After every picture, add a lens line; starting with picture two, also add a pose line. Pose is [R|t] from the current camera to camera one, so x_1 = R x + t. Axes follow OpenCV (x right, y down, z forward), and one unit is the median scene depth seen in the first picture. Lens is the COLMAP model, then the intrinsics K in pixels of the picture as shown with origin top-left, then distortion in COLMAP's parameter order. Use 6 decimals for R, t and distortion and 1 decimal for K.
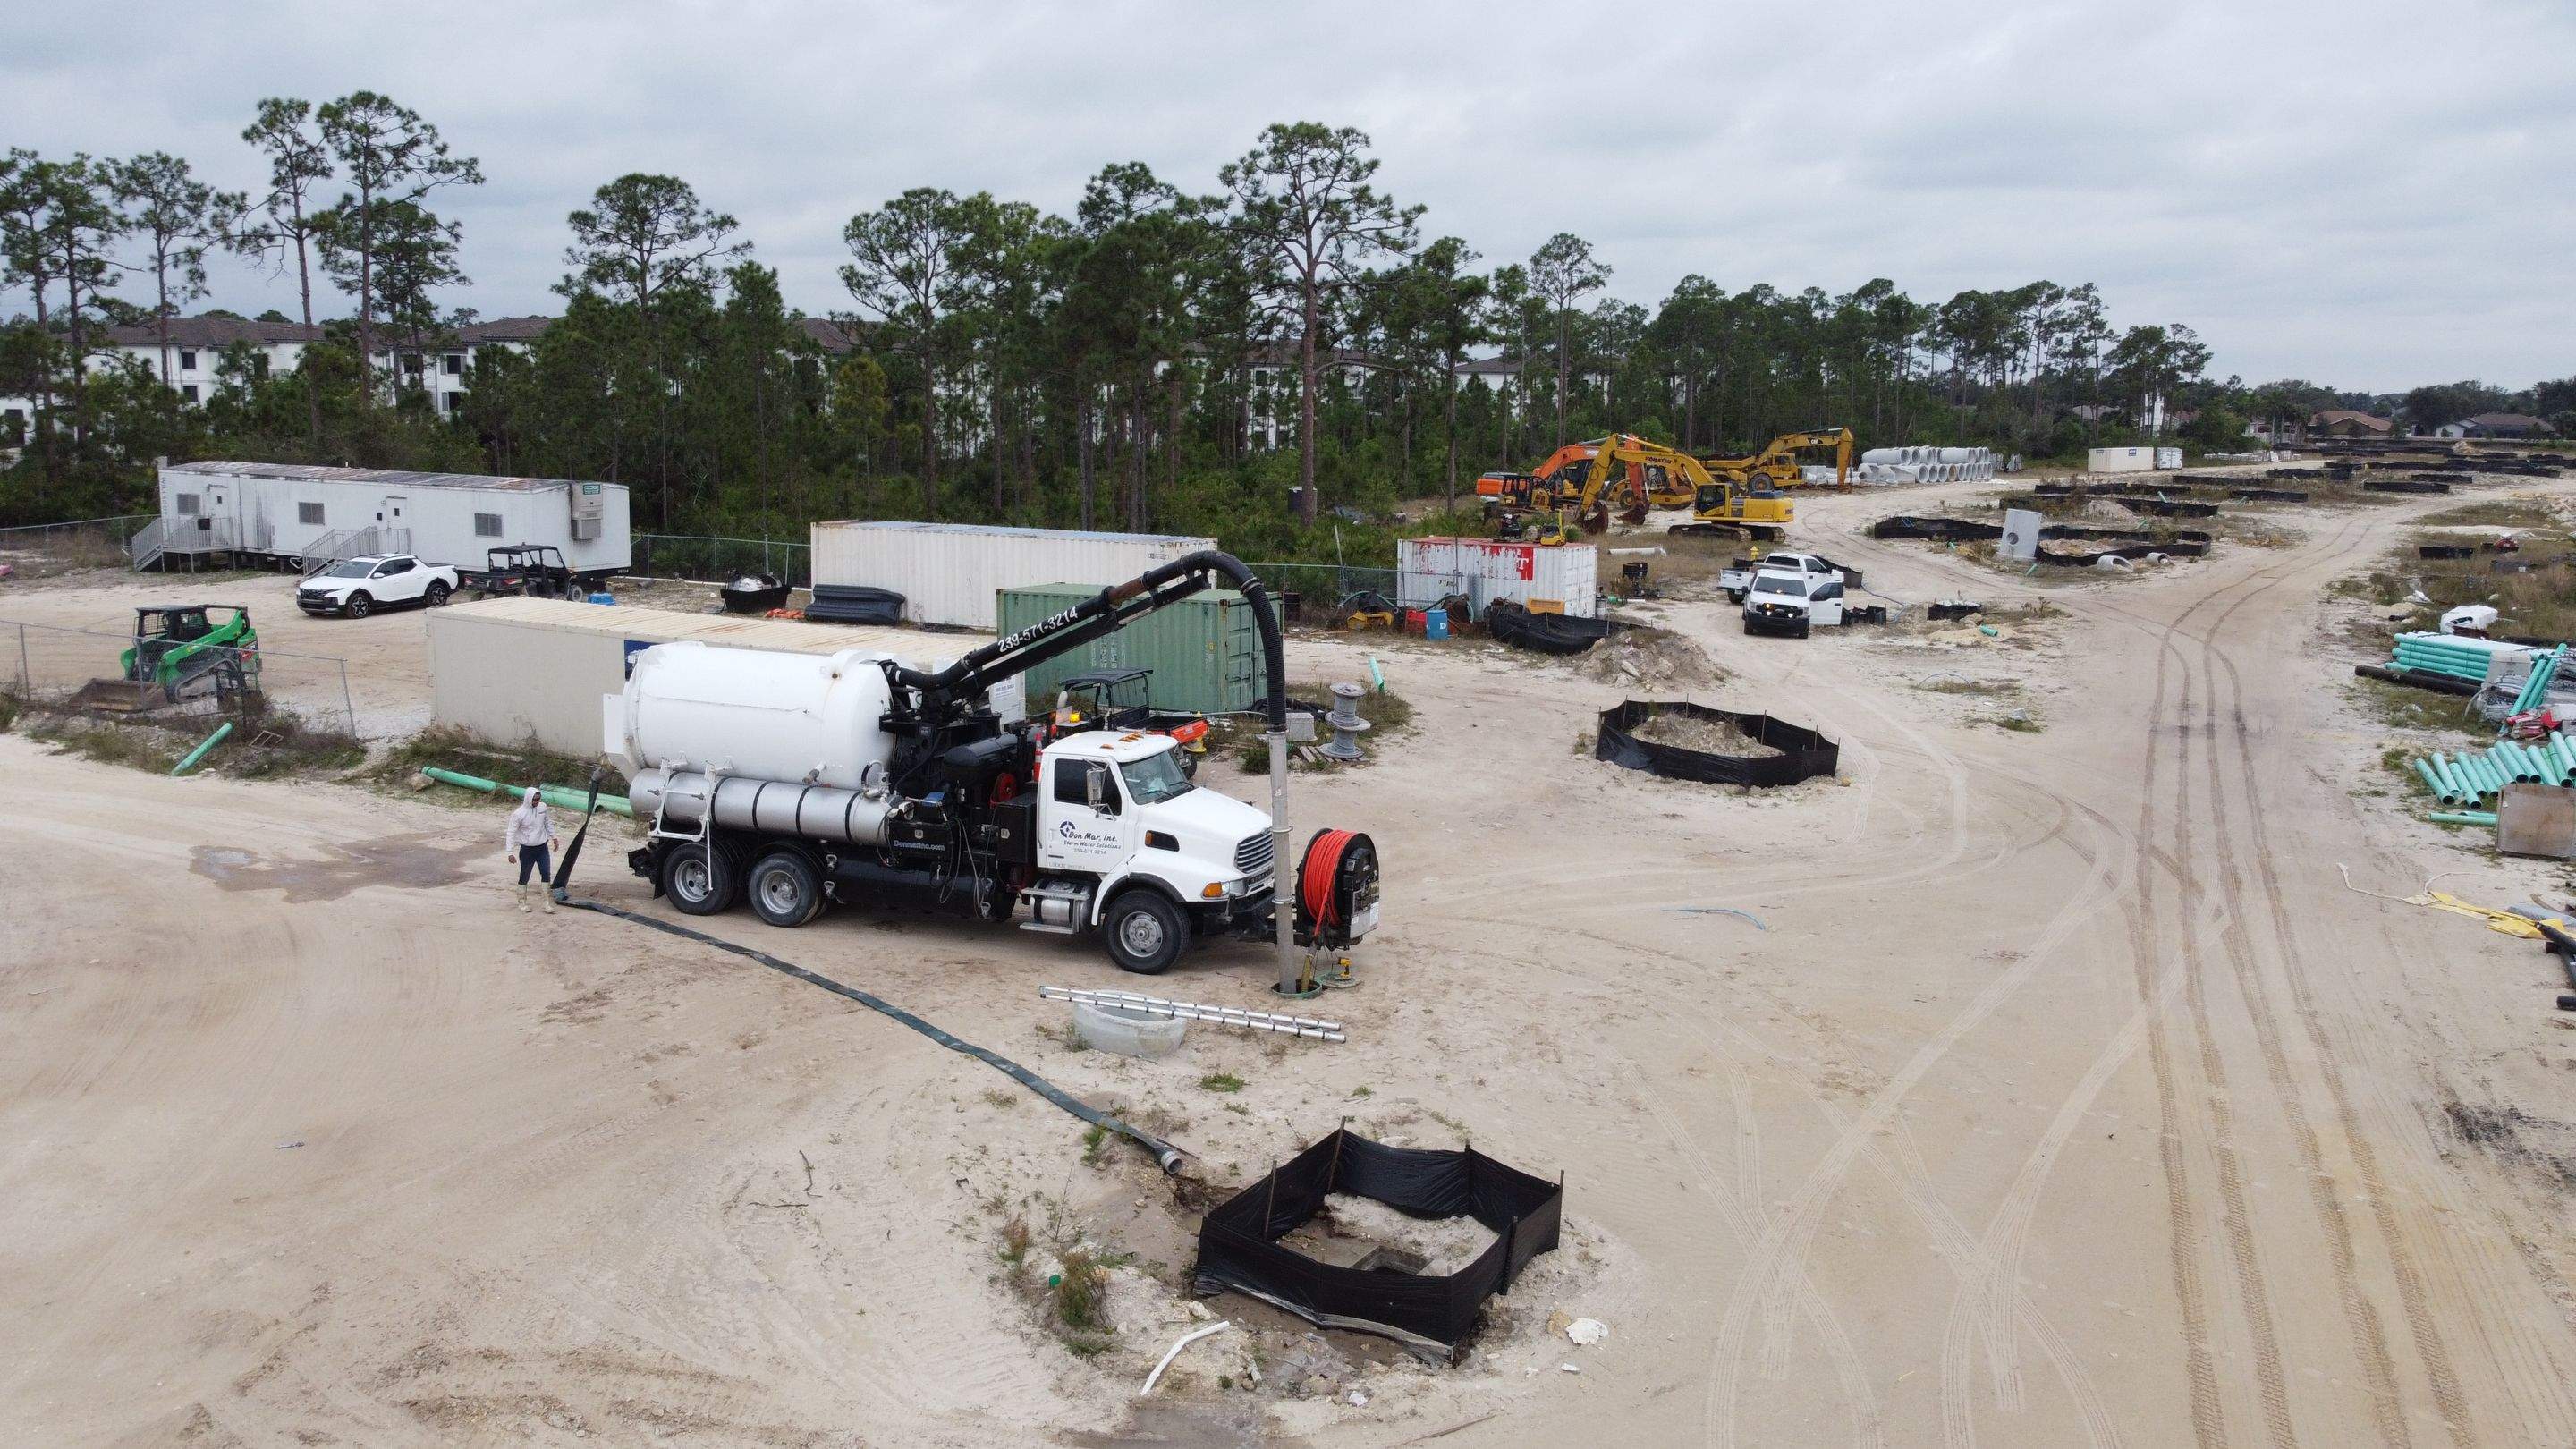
lens RADIAL K [[1988.2, 0, 1230.8], [0, 1988.2, 716.9], [0, 0, 1]] dist [0.003642, -0.003640]
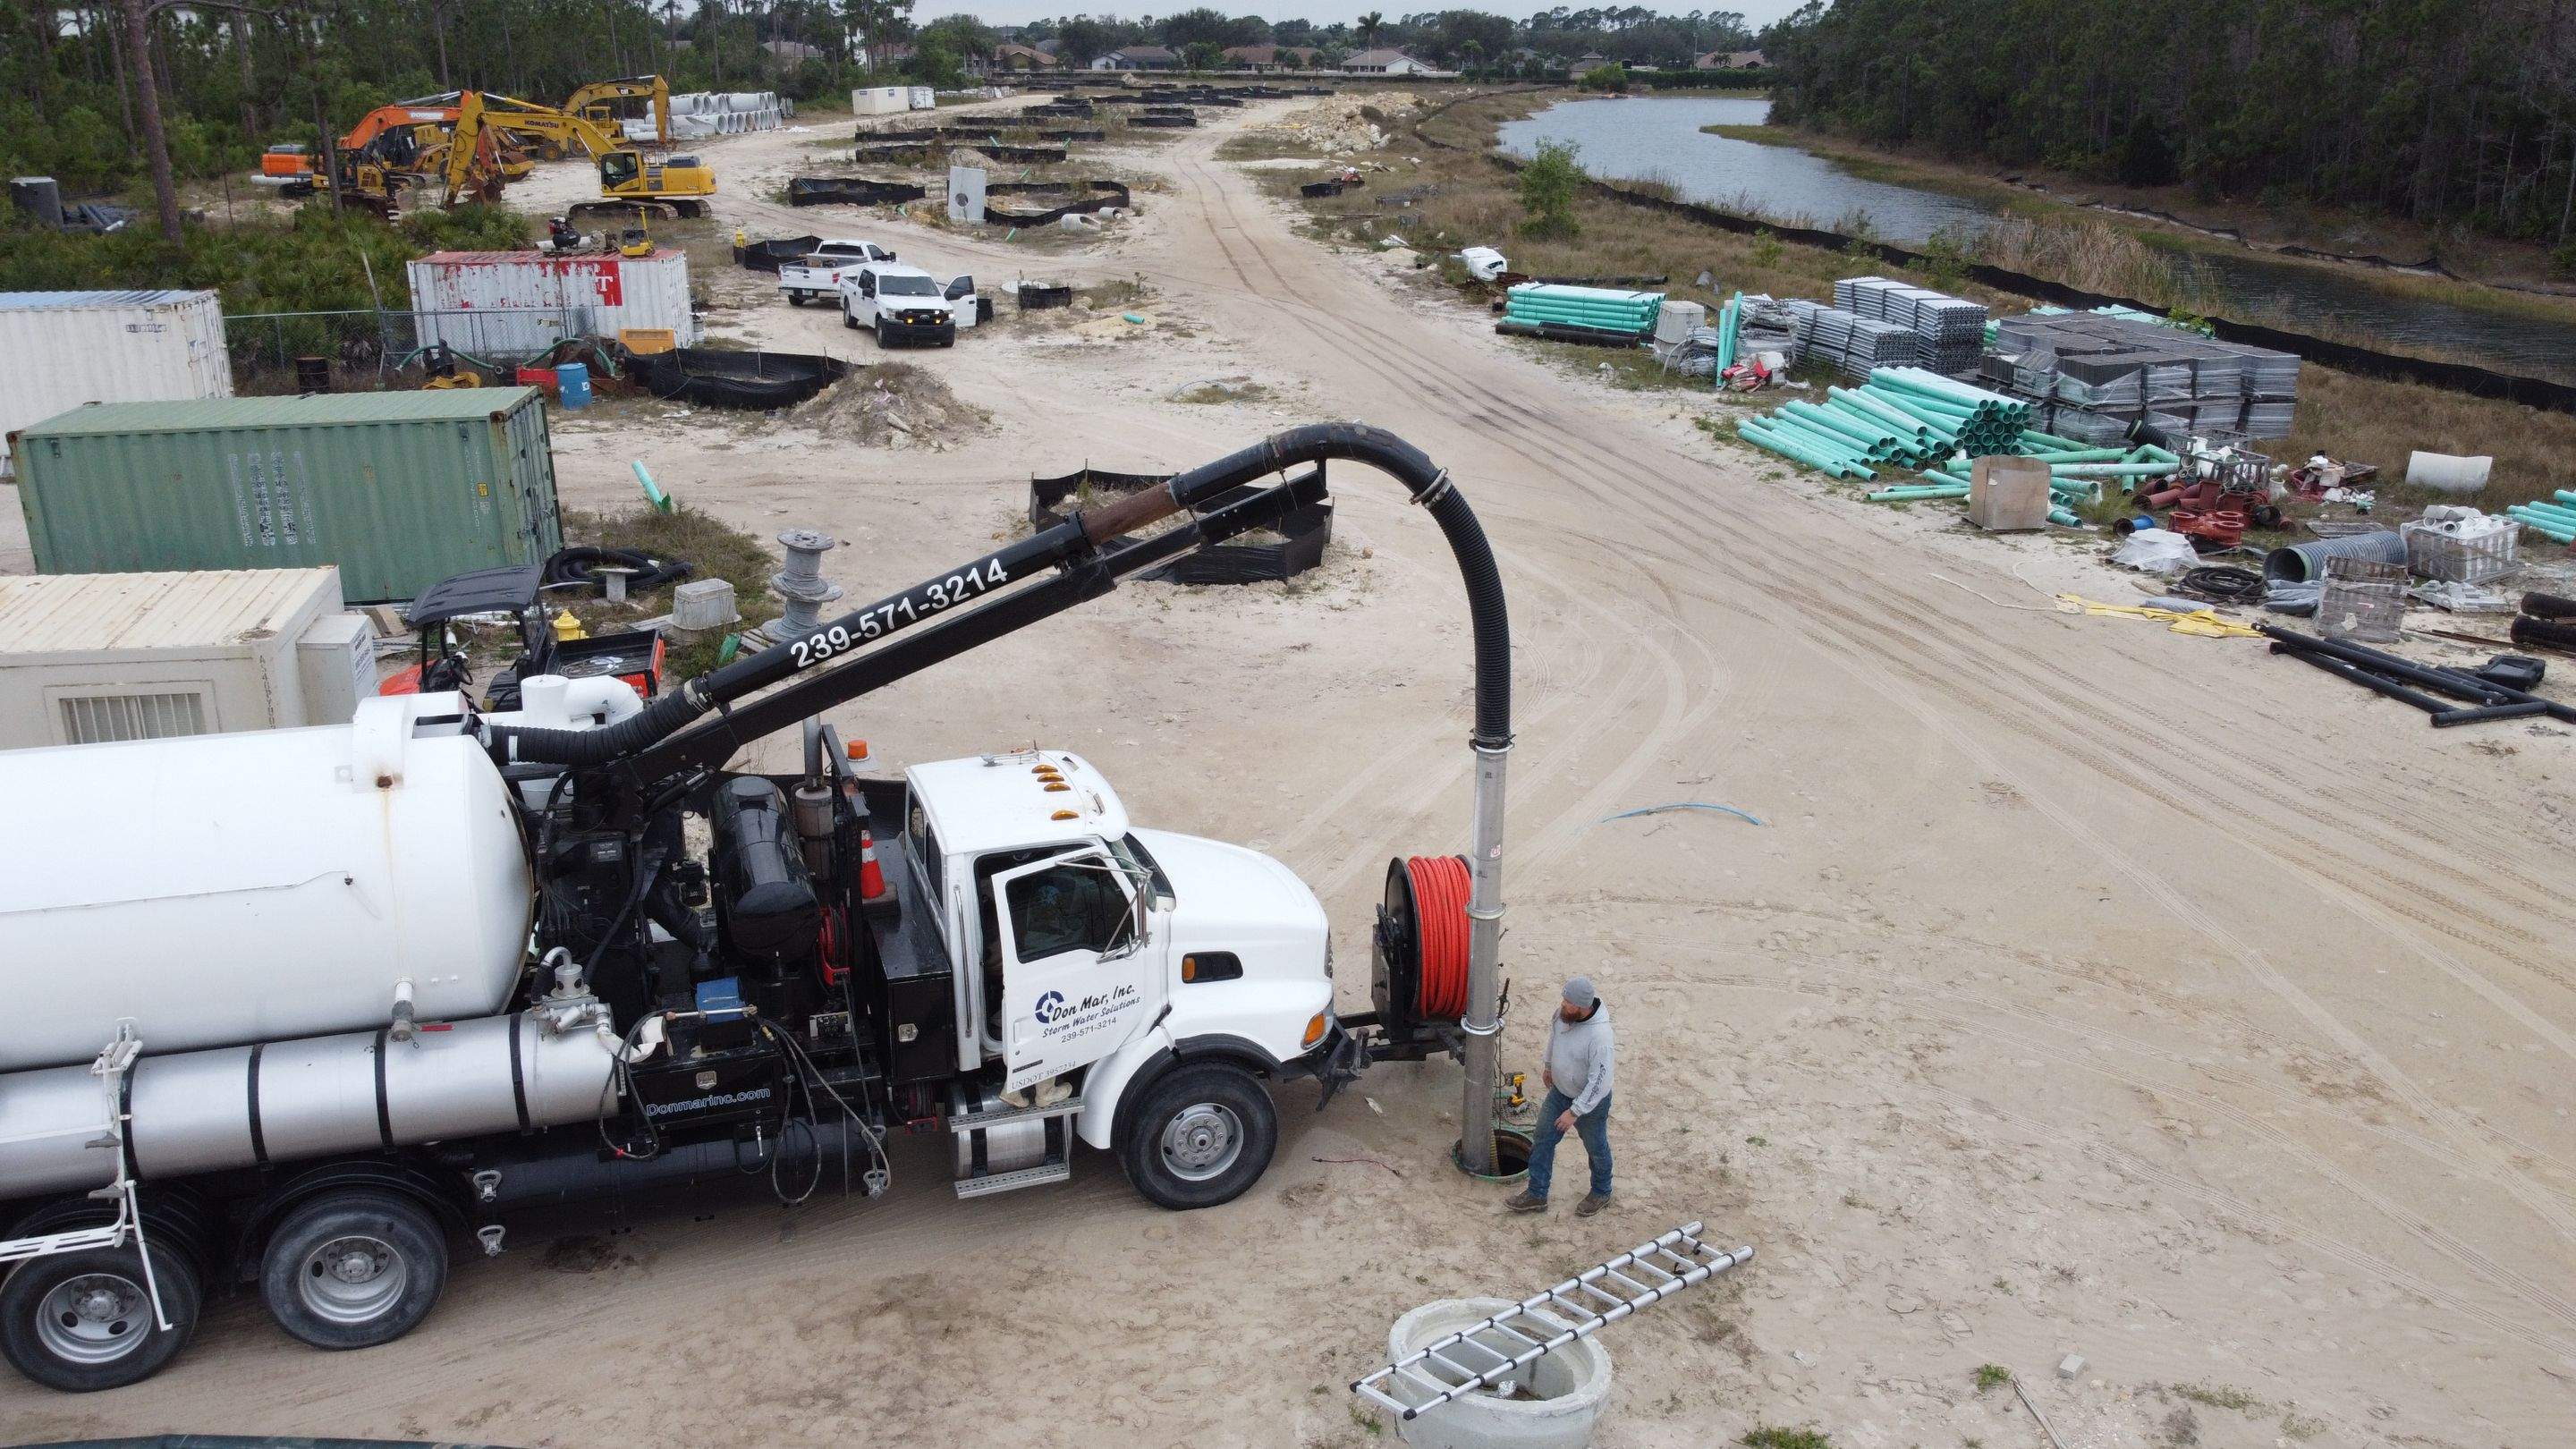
lens RADIAL K [[1996.6, 0, 1288.0], [0, 1996.6, 724.5], [0, 0, 1]] dist [0.009843, 0.003066]
pose [[0.785078, -0.210336, 0.582590, -0.123541], [0.106440, 0.972398, 0.207636, -0.042871], [-0.610183, -0.100999, 0.785796, 0.219846]]
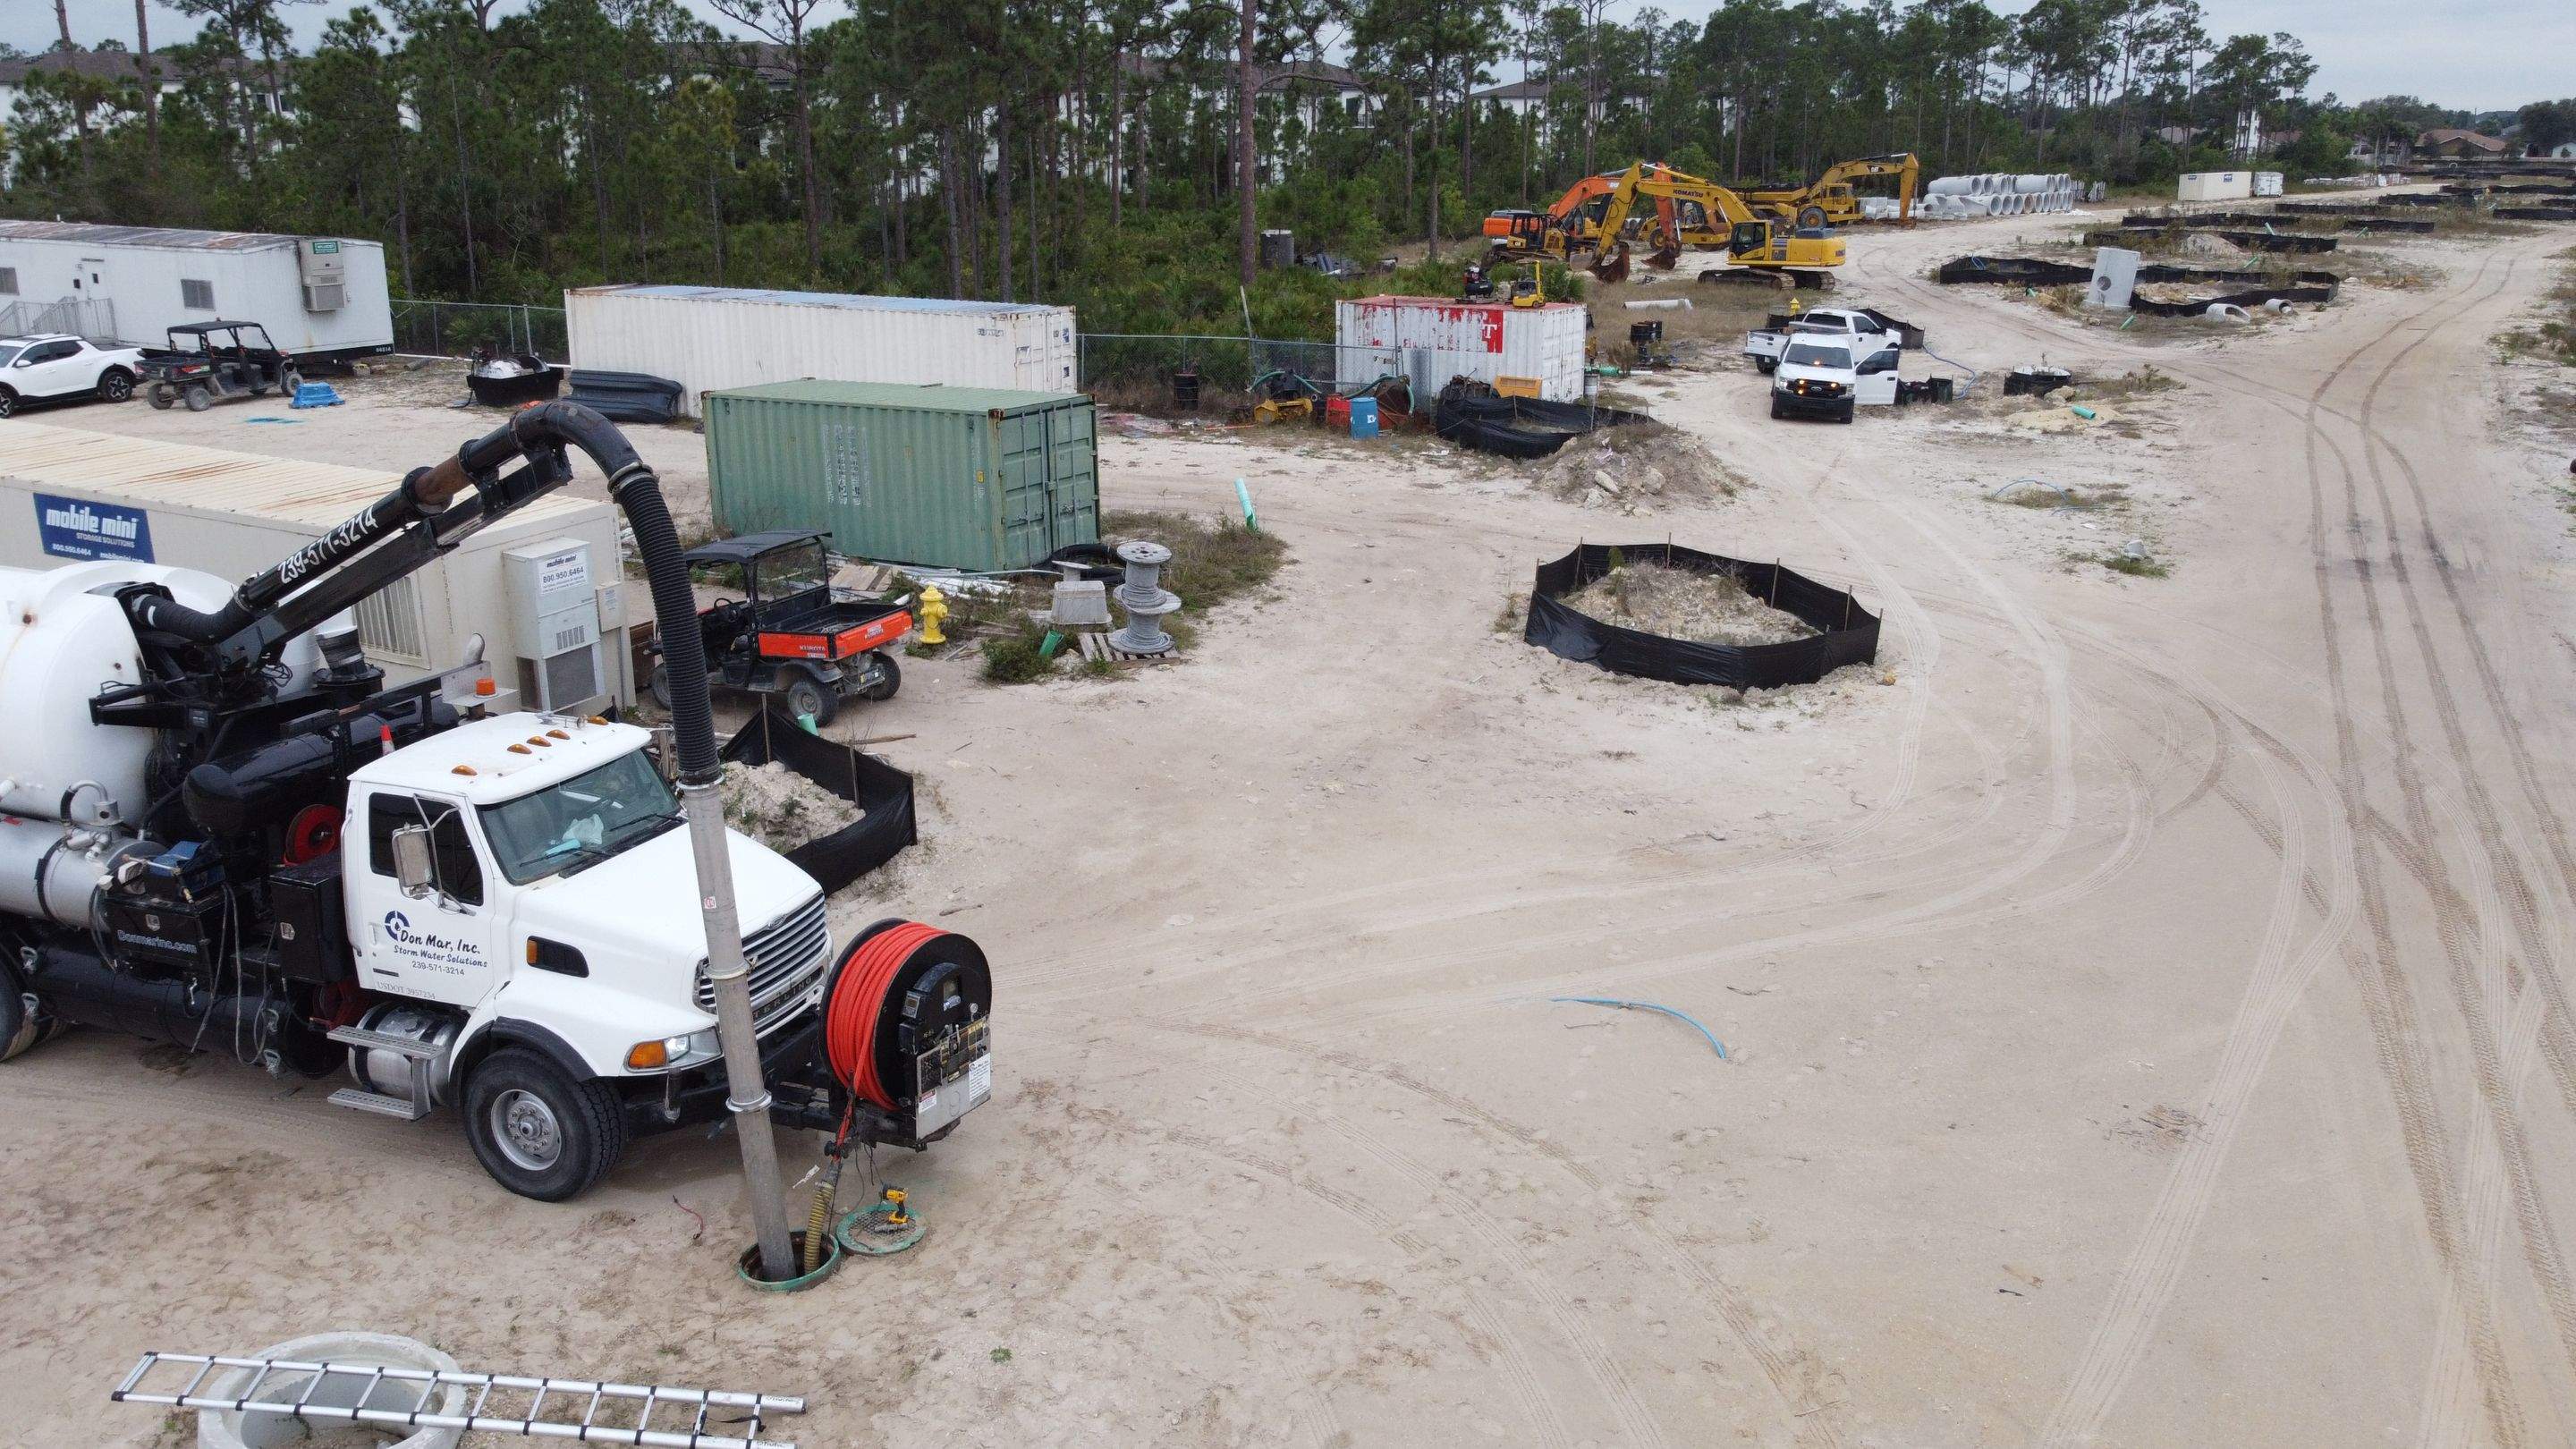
lens RADIAL K [[1988.2, 0, 1230.8], [0, 1988.2, 716.9], [0, 0, 1]] dist [0.003642, -0.003640]
pose [[0.999703, -0.005657, -0.023719, 0.059913], [0.008611, 0.991947, 0.126357, -0.024946], [0.022813, -0.126524, 0.991701, 0.190256]]
